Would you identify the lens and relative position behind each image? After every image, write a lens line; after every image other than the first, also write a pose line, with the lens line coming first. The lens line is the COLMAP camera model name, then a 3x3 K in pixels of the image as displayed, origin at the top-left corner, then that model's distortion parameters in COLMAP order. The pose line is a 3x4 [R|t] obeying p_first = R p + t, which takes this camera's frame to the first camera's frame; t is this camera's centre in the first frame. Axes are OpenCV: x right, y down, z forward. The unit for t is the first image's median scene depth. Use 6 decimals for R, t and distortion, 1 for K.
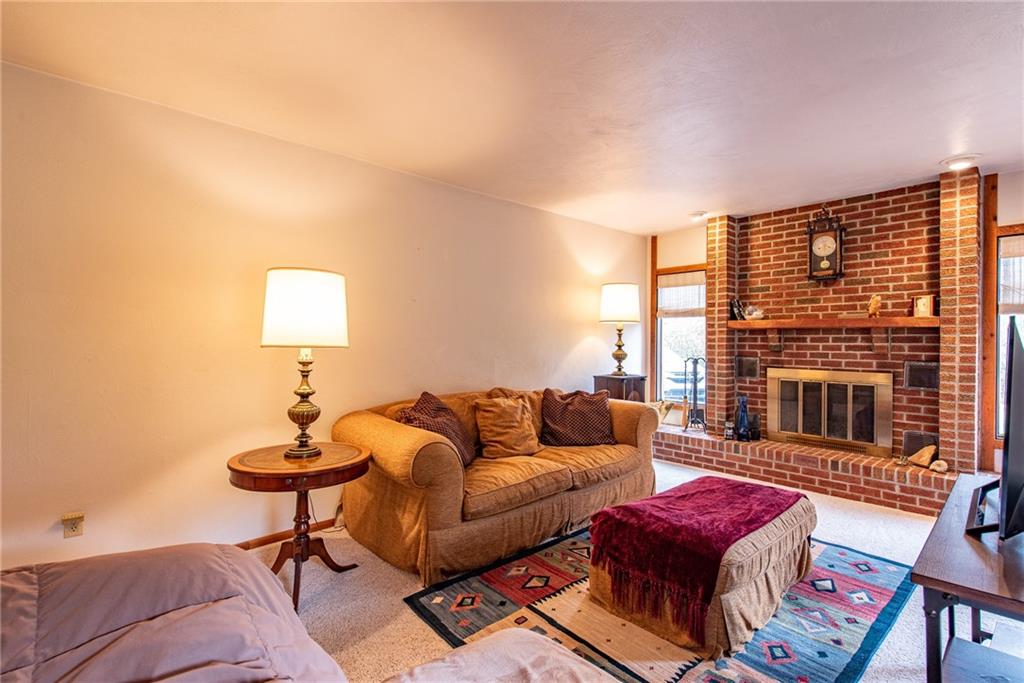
lens RADIAL K [[475.9, 0, 514.6], [0, 475.9, 342.5], [0, 0, 1]] dist [0.004506, 0.000170]
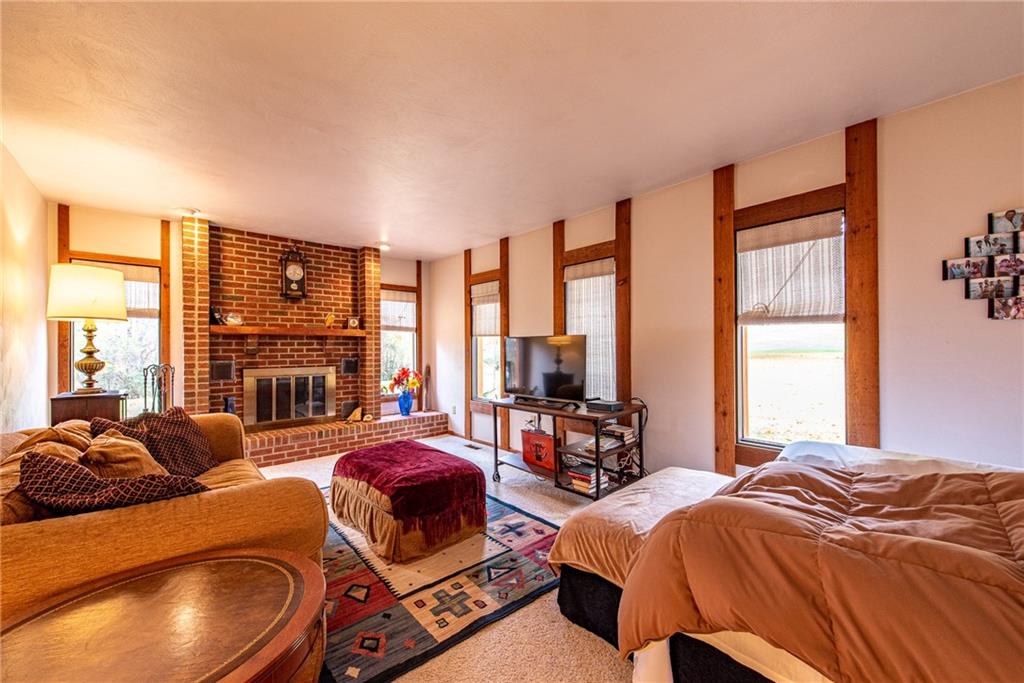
lens RADIAL K [[403.3, 0, 514.9], [0, 403.3, 343.7], [0, 0, 1]] dist [0.003696, -0.000043]
pose [[-0.014828, 0.002977, 0.999886, -0.459601], [0.009333, 0.999952, -0.002839, 0.001976], [-0.999847, 0.009289, -0.014855, 0.407172]]
